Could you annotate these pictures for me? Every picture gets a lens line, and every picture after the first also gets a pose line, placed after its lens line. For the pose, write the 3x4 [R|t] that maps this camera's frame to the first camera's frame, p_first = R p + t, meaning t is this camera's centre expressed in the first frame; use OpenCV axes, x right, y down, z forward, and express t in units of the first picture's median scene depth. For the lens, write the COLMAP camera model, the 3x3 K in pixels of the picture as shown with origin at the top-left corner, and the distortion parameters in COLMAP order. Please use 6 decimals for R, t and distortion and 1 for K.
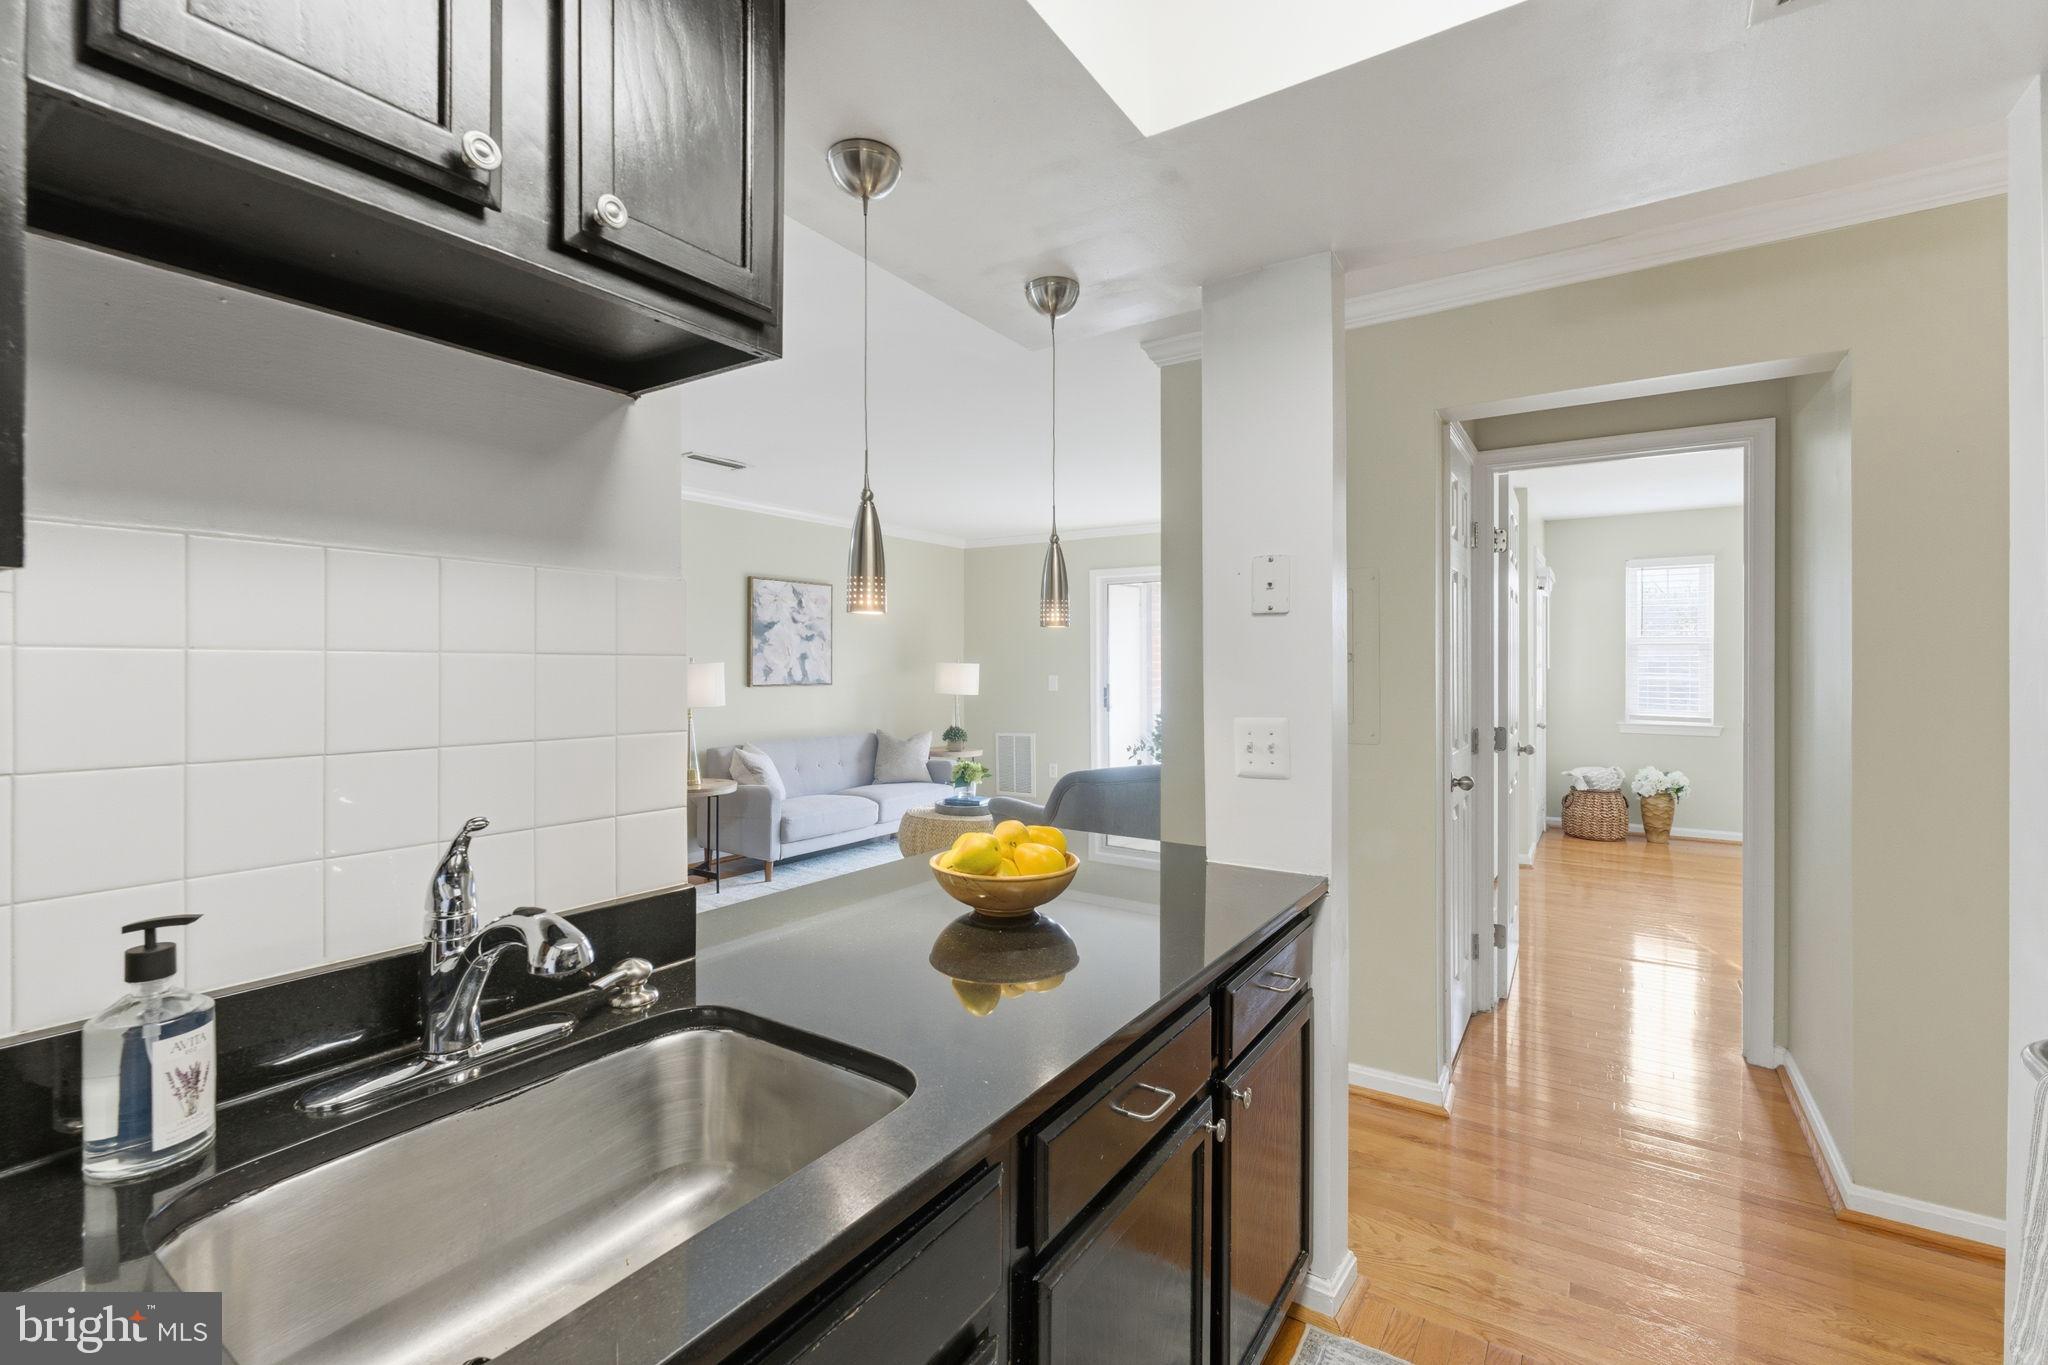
lens RADIAL K [[898.1, 0, 1017.0], [0, 898.1, 668.5], [0, 0, 1]] dist [0.003070, 0.000235]
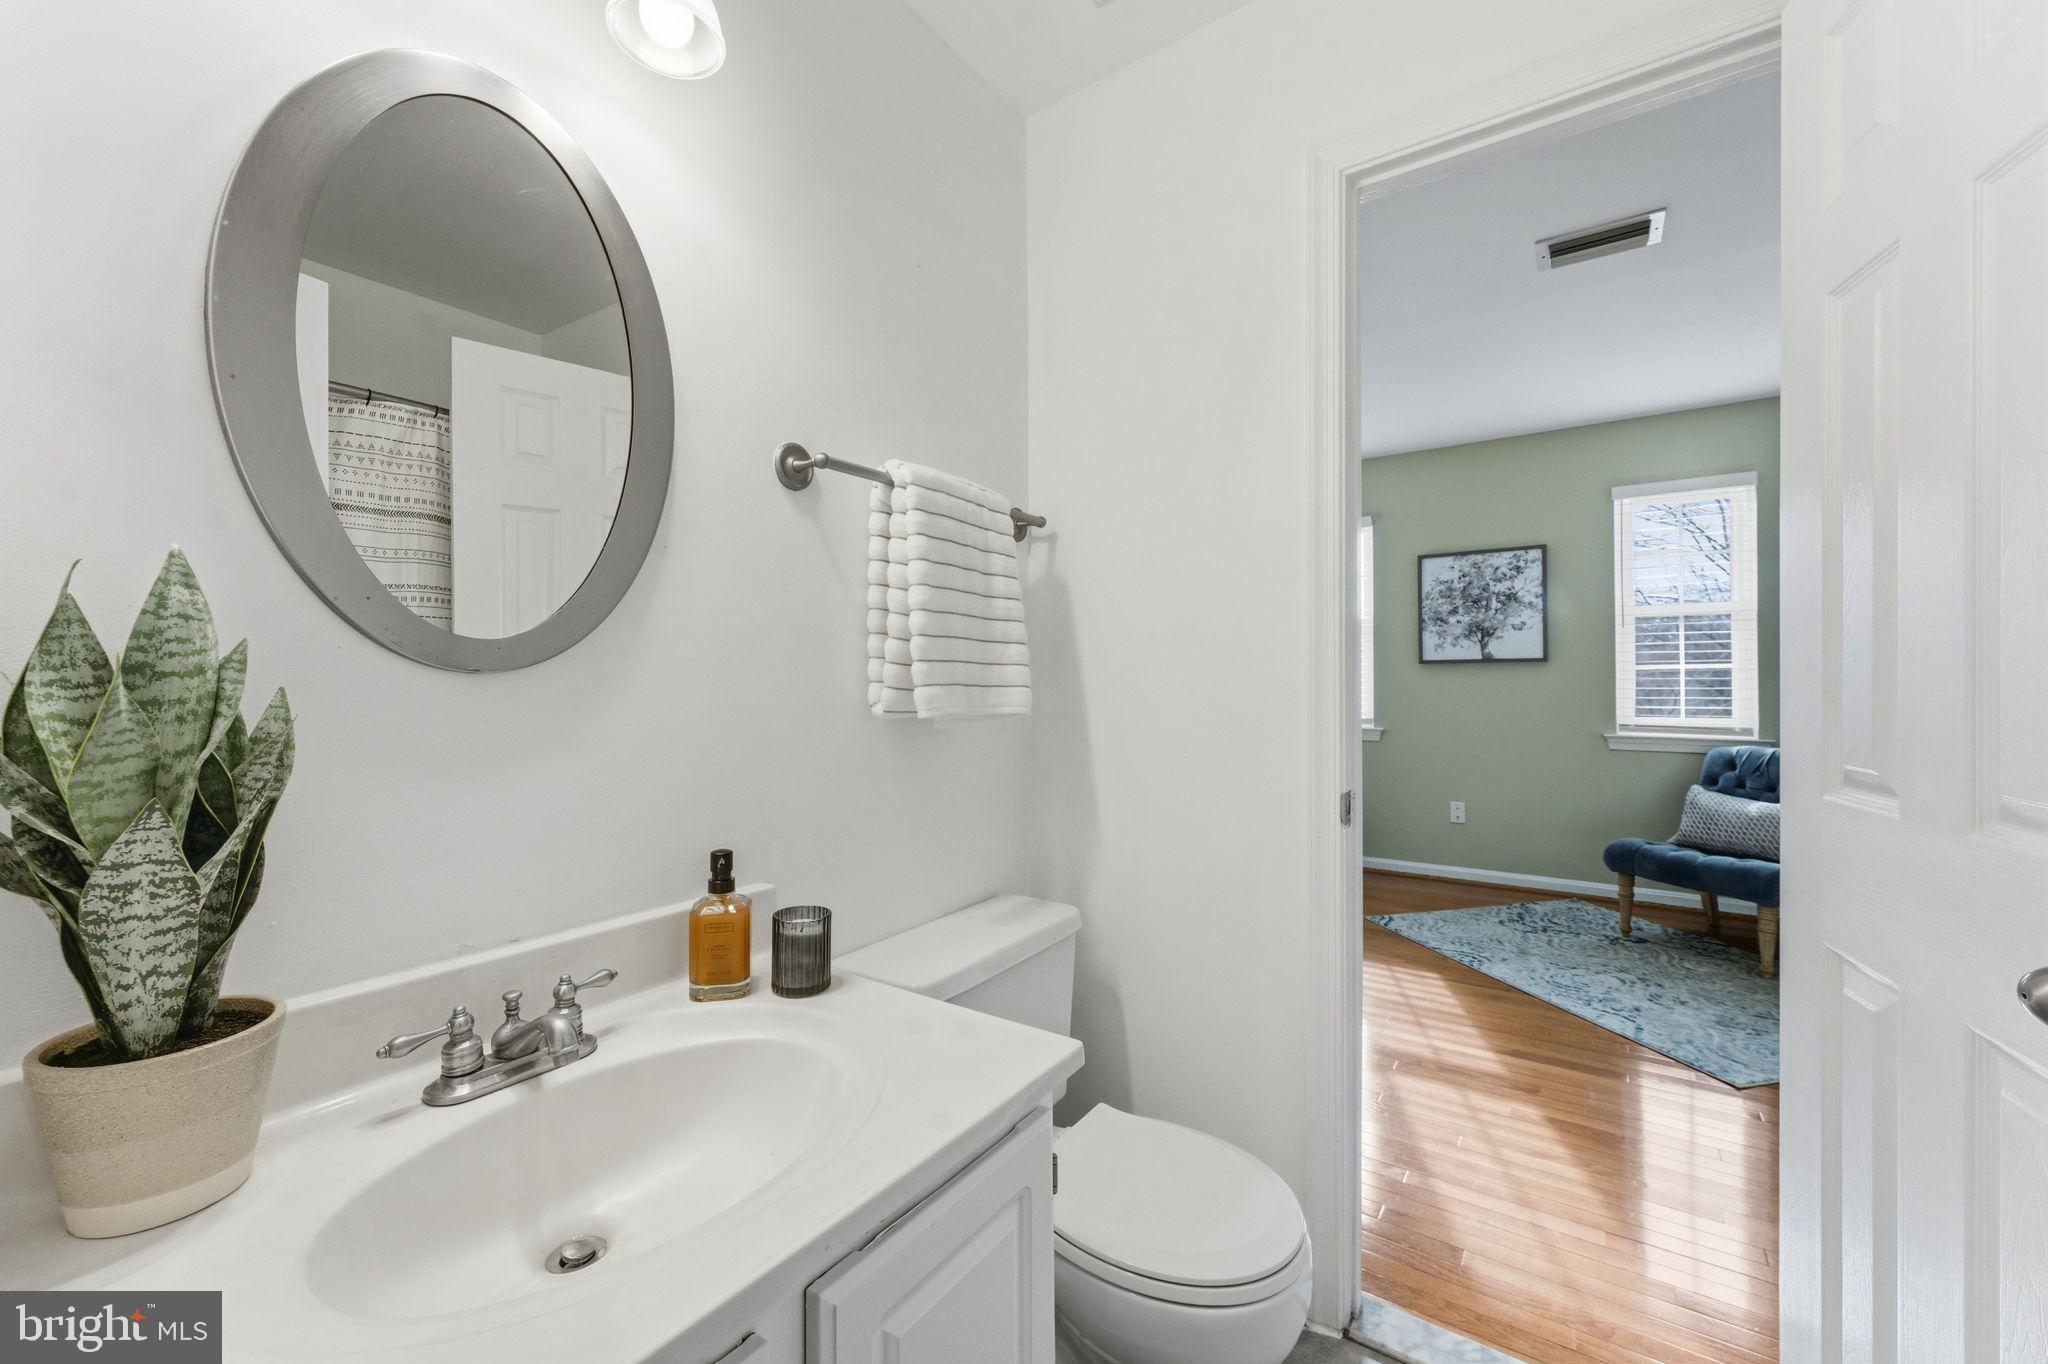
lens RADIAL K [[831.4, 0, 1017.7], [0, 831.4, 675.4], [0, 0, 1]] dist [0.001699, 0.000307]
pose [[0.999260, -0.004651, -0.038174, 0.480392], [0.004513, 0.999983, -0.003709, 0.018140], [0.038191, 0.003534, 0.999264, 0.238734]]
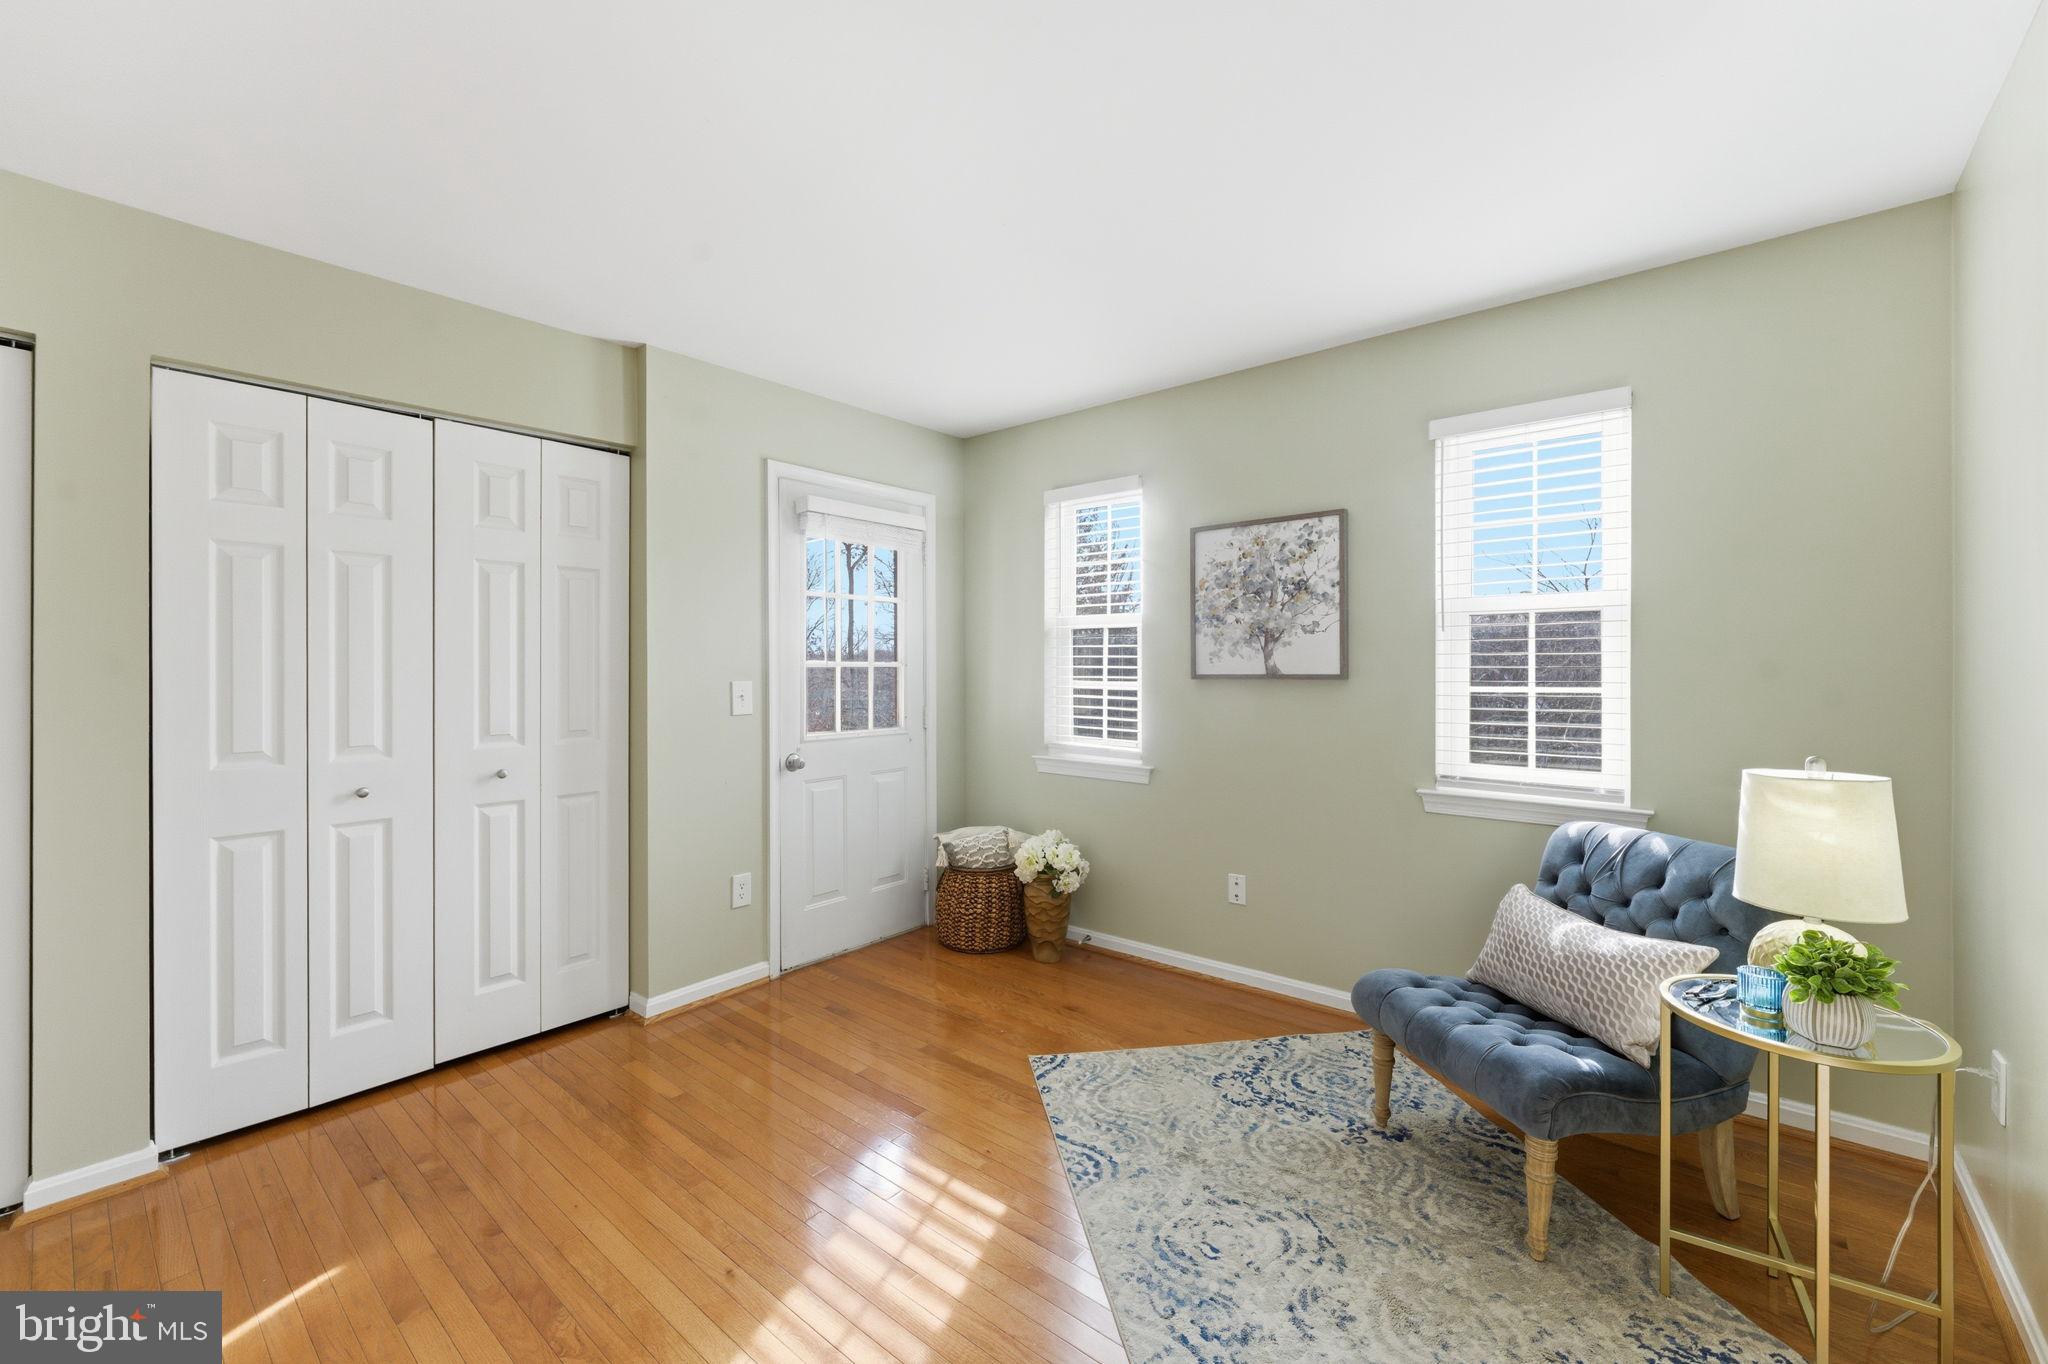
lens RADIAL K [[831.4, 0, 1017.7], [0, 831.4, 675.4], [0, 0, 1]] dist [0.001699, 0.000307]
pose [[0.992698, -0.001766, -0.120616, 0.754882], [0.003305, 0.999916, 0.012555, -0.002265], [0.120584, -0.012862, 0.992620, 0.445507]]
